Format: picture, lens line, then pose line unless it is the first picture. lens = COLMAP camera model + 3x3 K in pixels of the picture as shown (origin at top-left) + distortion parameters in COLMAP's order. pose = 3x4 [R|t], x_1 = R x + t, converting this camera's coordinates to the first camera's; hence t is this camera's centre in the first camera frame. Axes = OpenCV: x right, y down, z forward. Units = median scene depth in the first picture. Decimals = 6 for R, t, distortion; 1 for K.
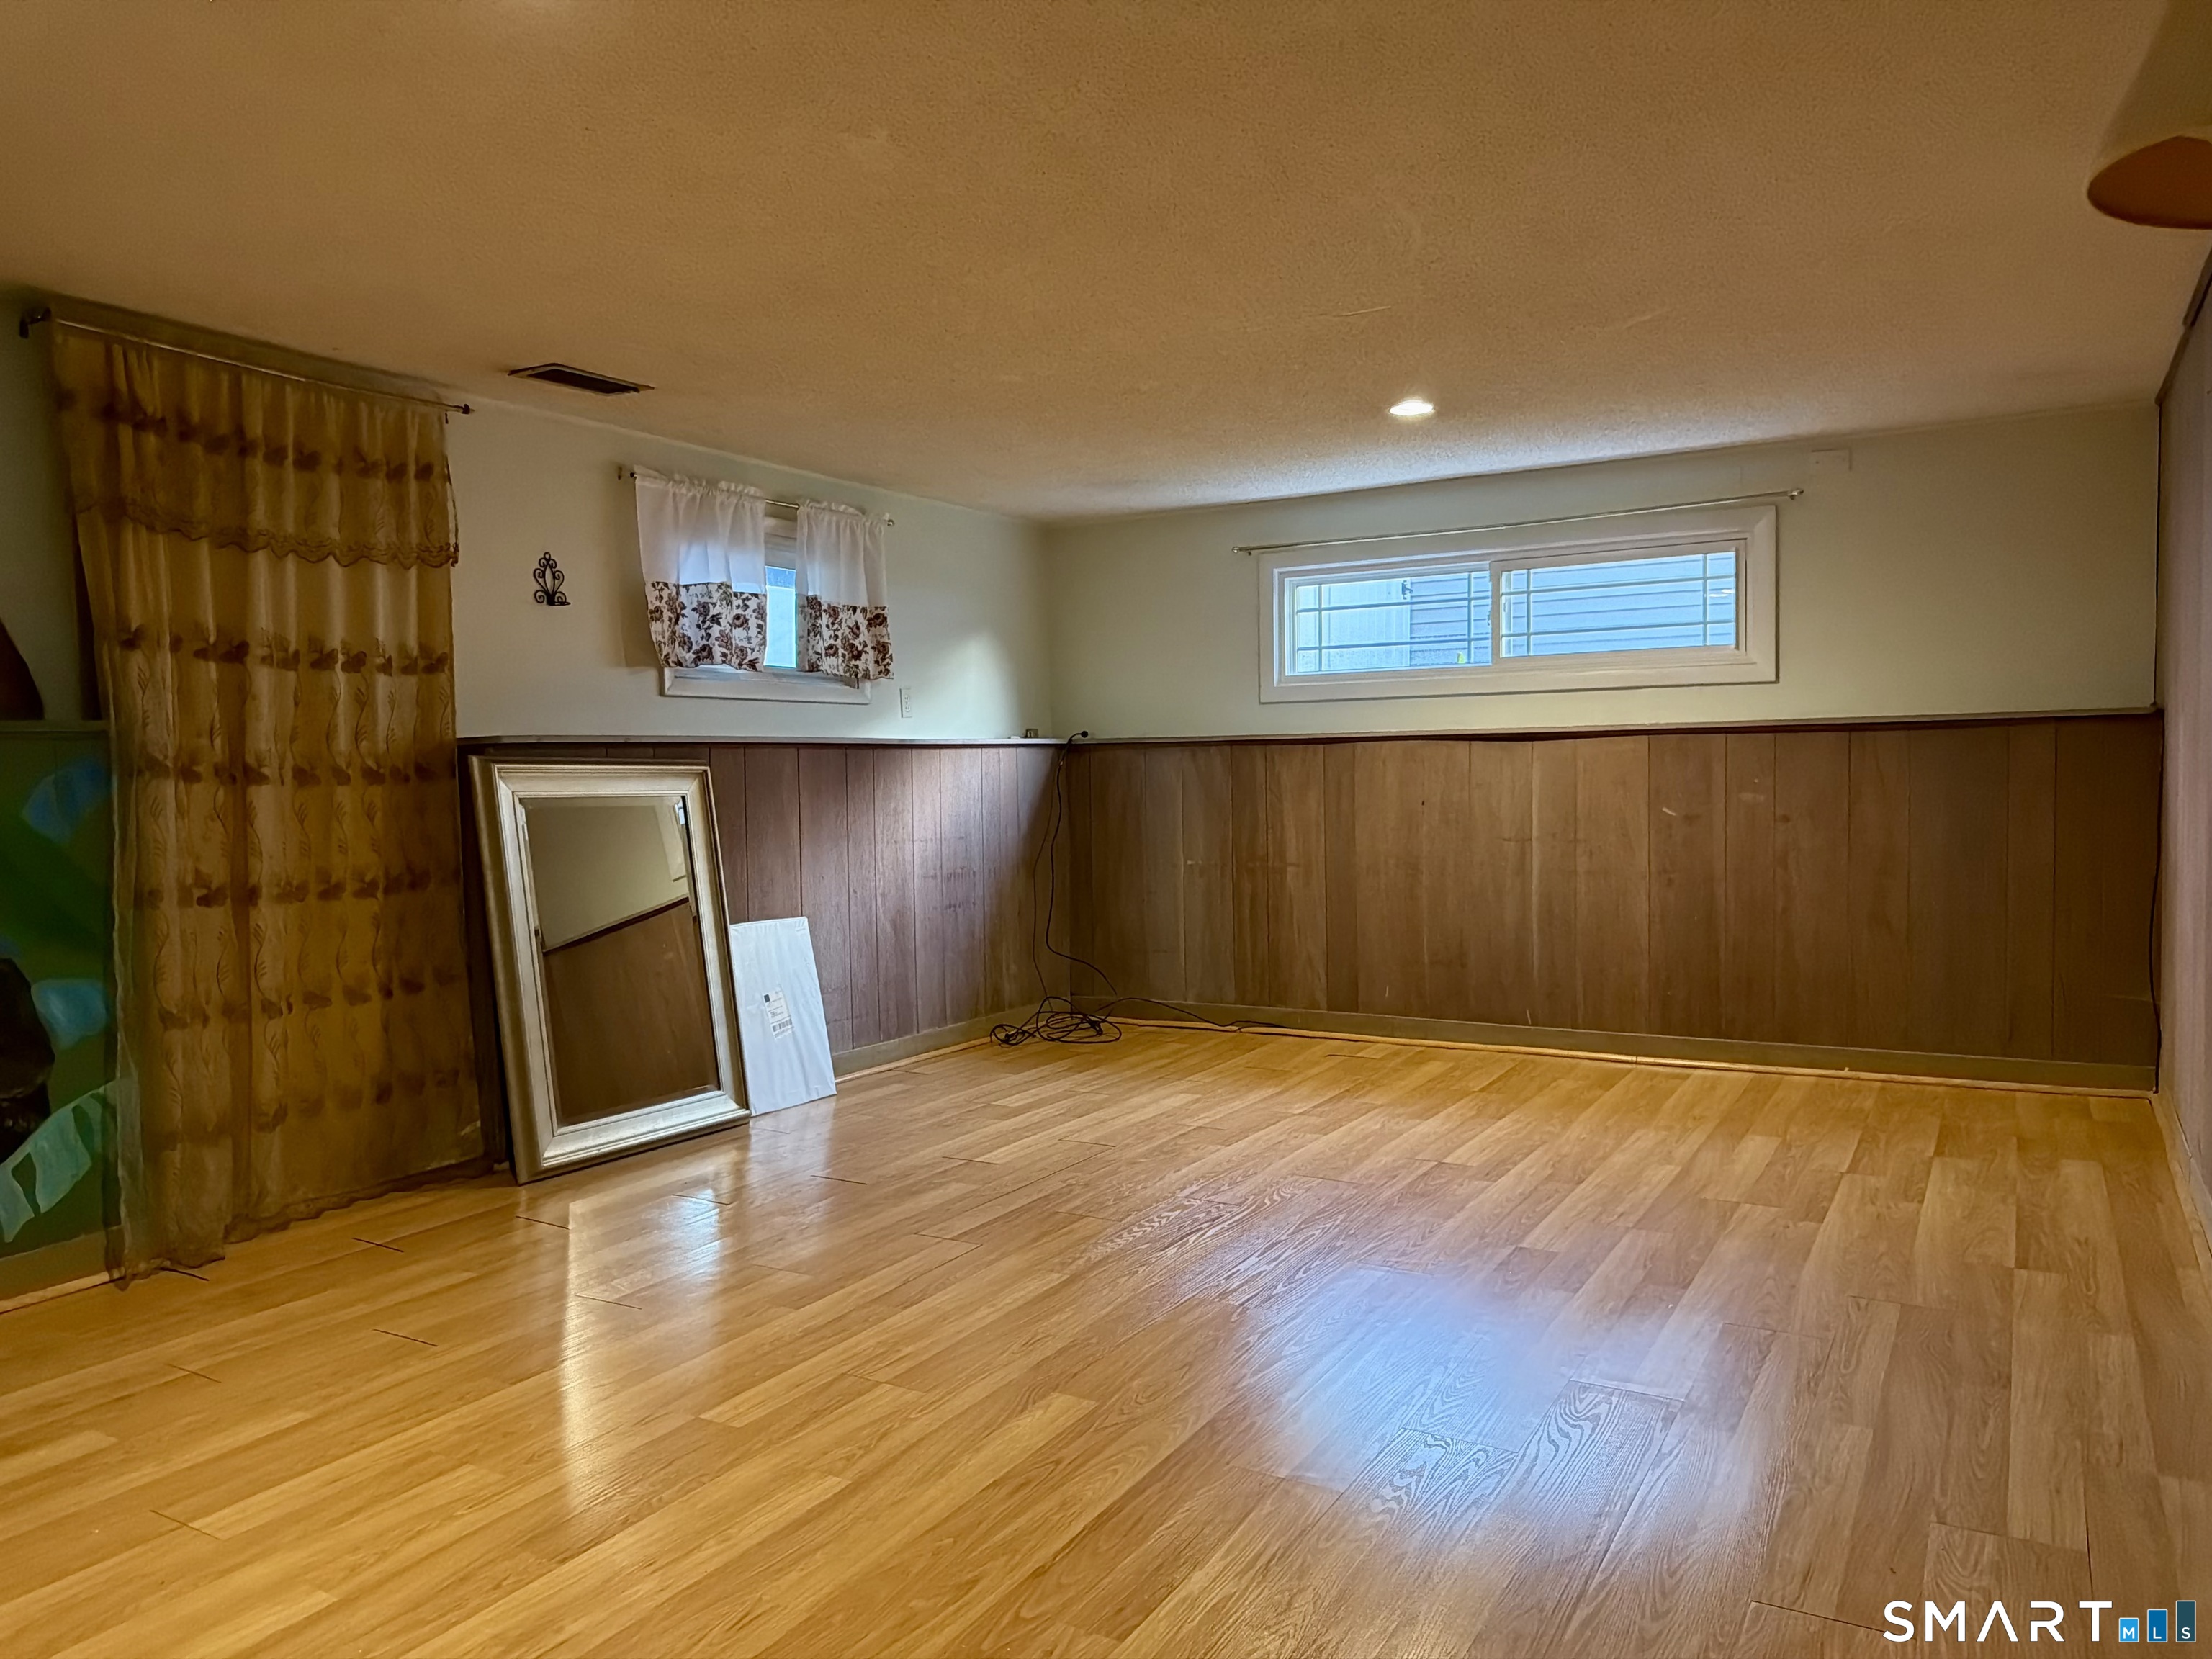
lens RADIAL K [[1562.1, 0, 1110.0], [0, 1562.1, 770.0], [0, 0, 1]] dist [0.059588, -0.052276]
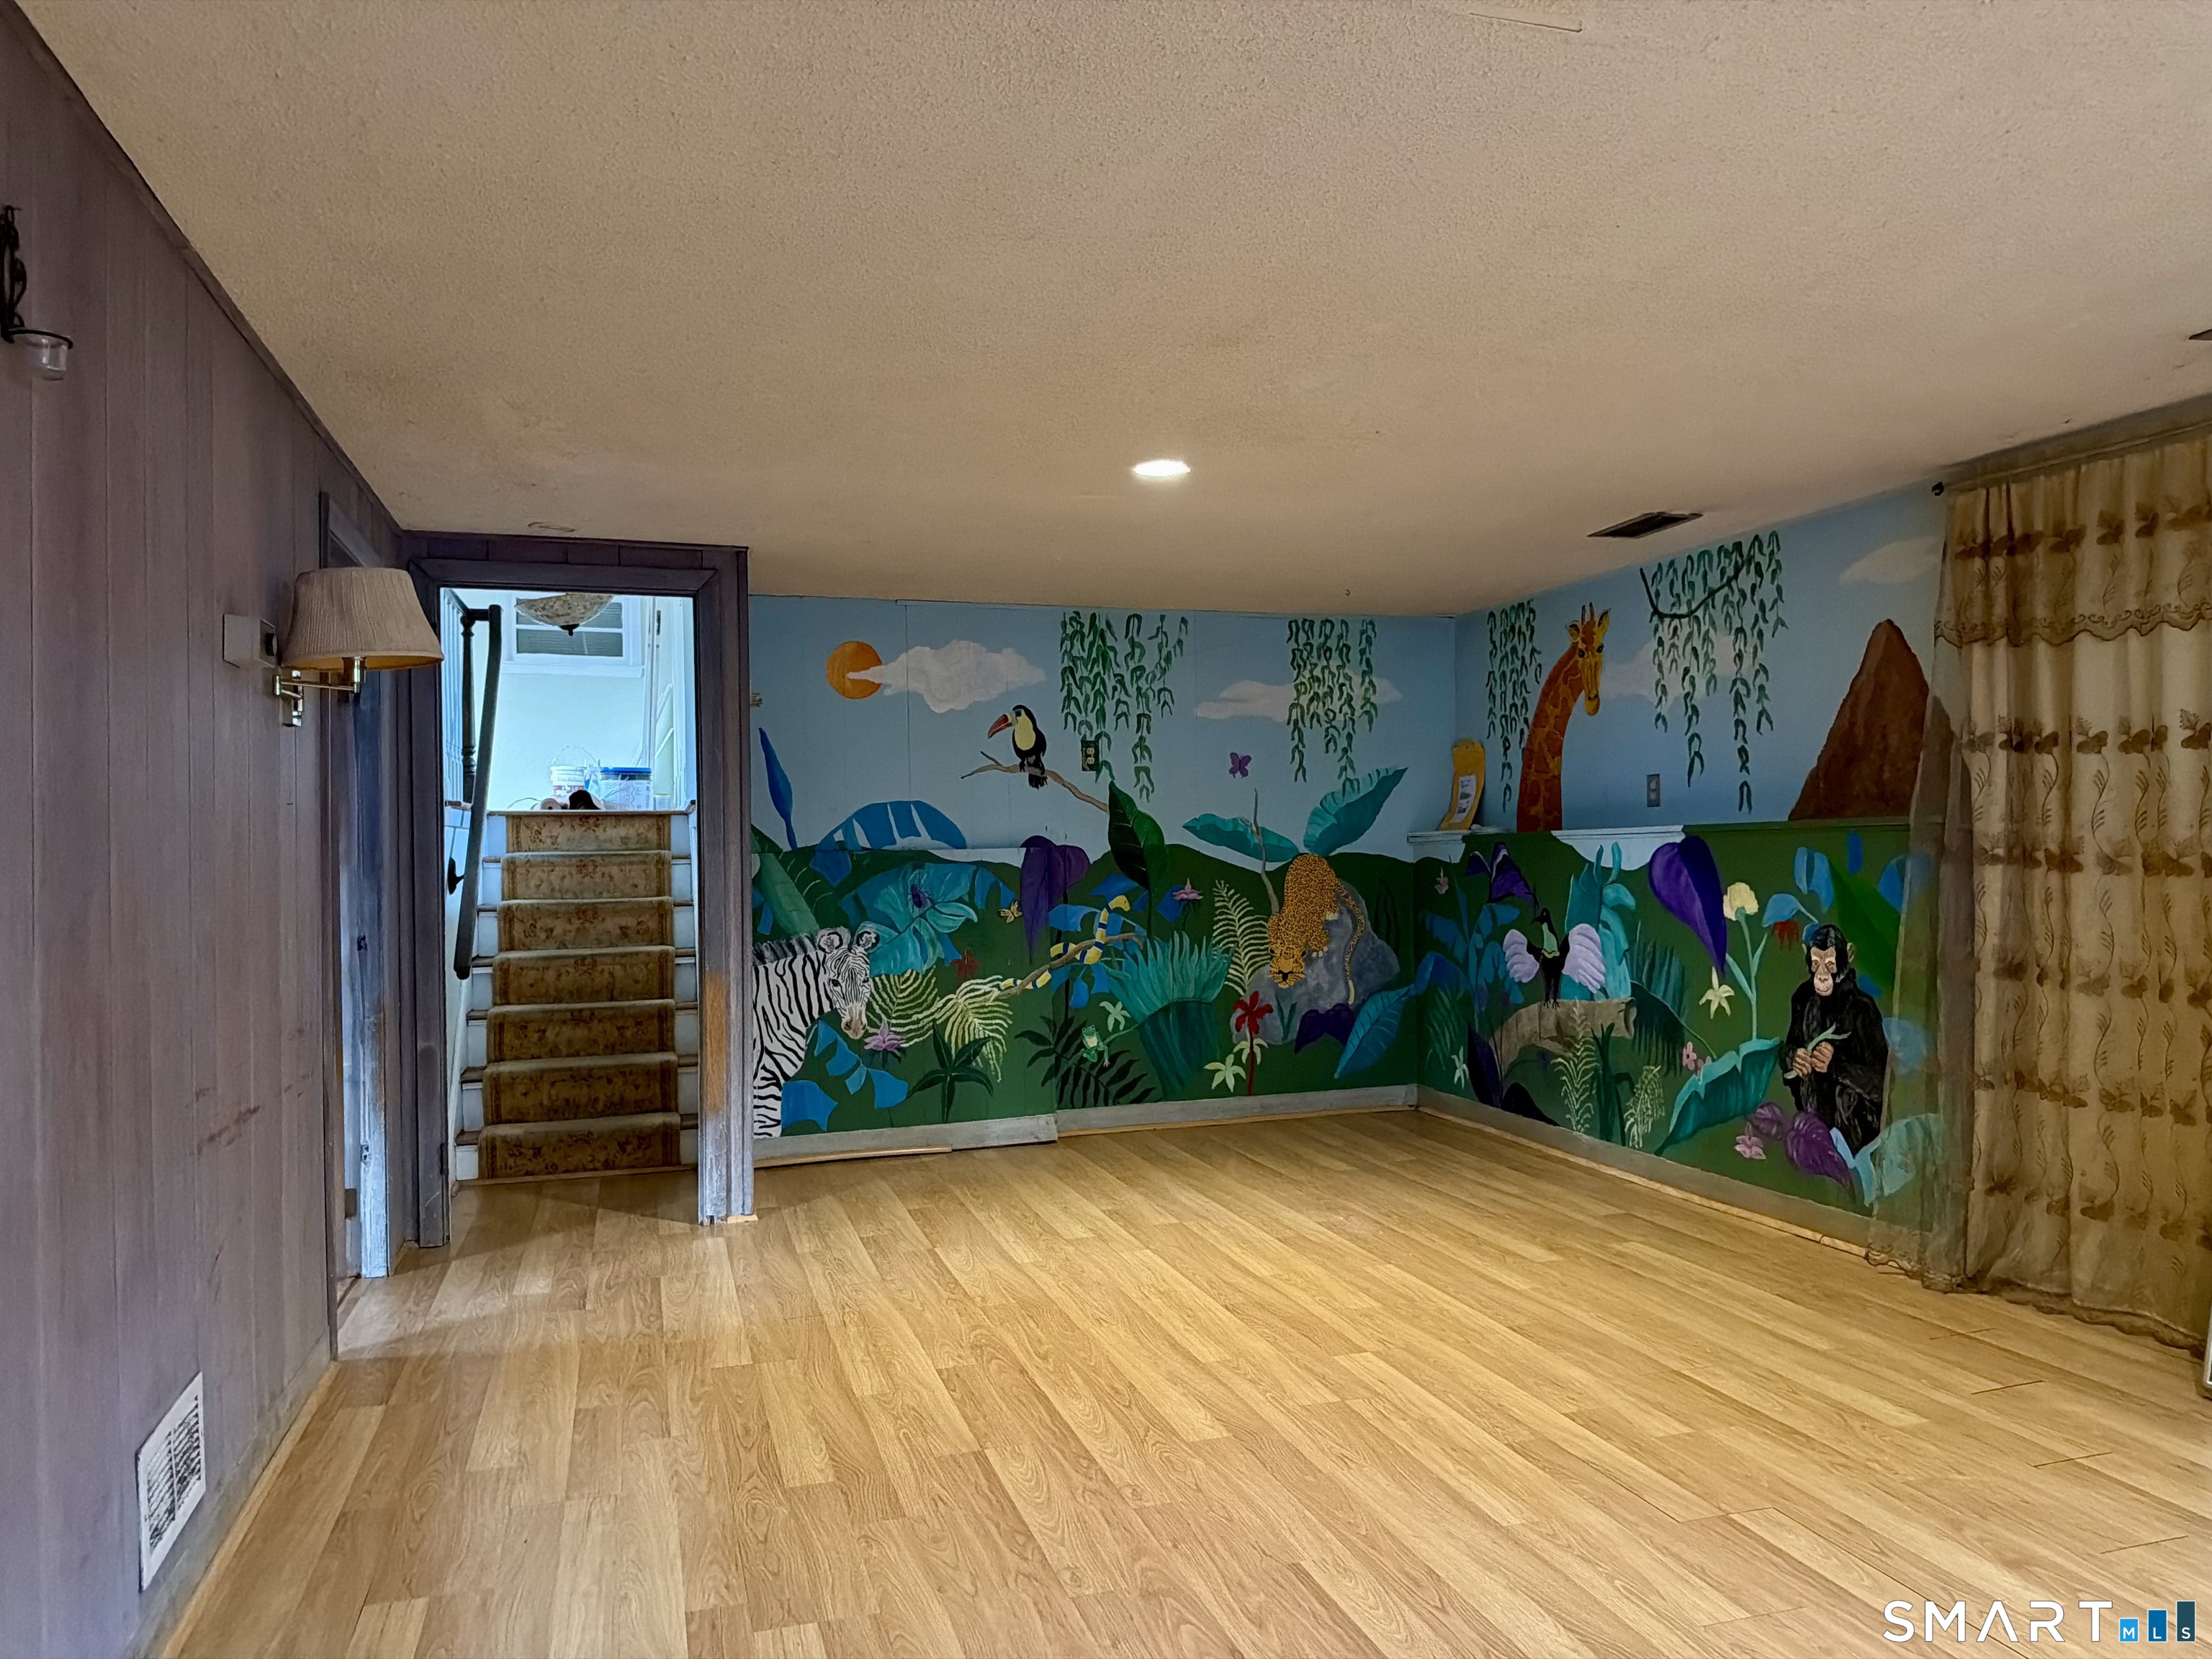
lens RADIAL K [[1554.0, 0, 1100.7], [0, 1554.0, 828.3], [0, 0, 1]] dist [0.132470, -0.225195]
pose [[-0.681984, 0.017814, -0.731150, 0.788825], [0.019130, 0.999796, 0.006516, -0.047364], [0.731117, -0.009543, -0.682185, 1.583802]]
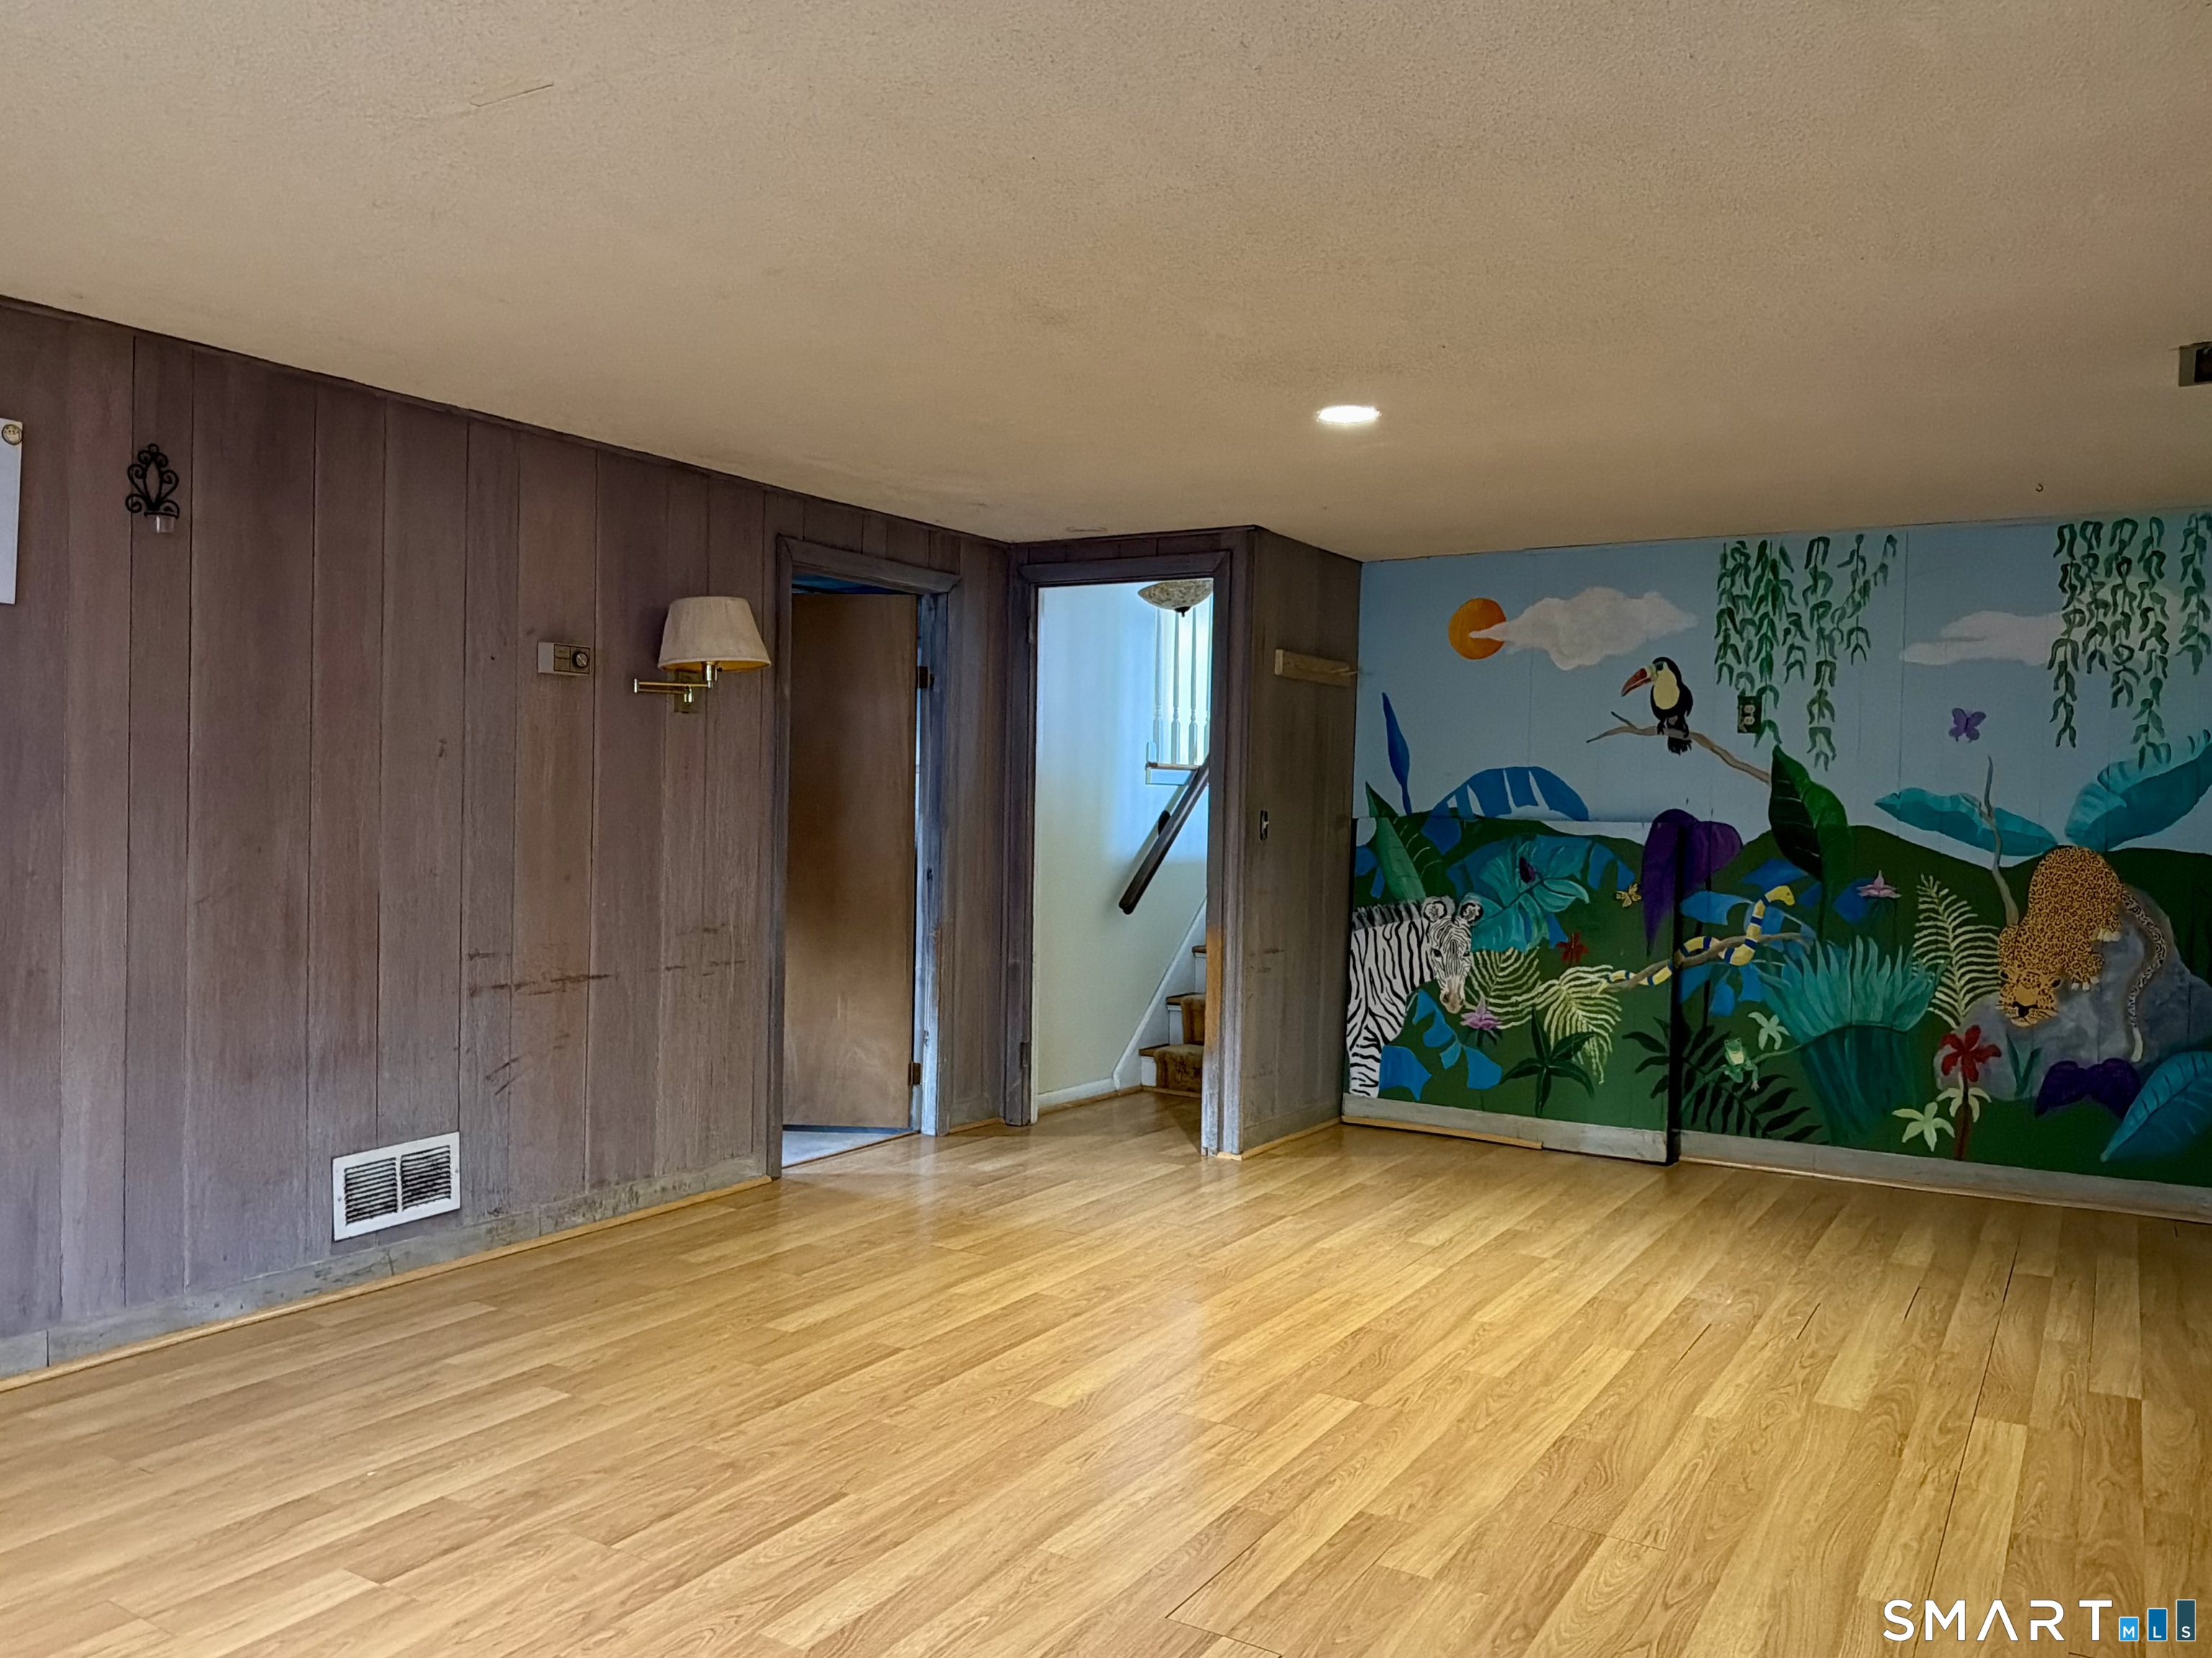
lens RADIAL K [[1632.4, 0, 1106.0], [0, 1632.4, 829.0], [0, 0, 1]] dist [0.124989, -0.216462]
pose [[-0.999562, -0.004107, 0.029306, -0.091727], [-0.003248, 0.999566, 0.029277, -0.056242], [-0.029413, 0.029169, -0.999142, 2.026184]]
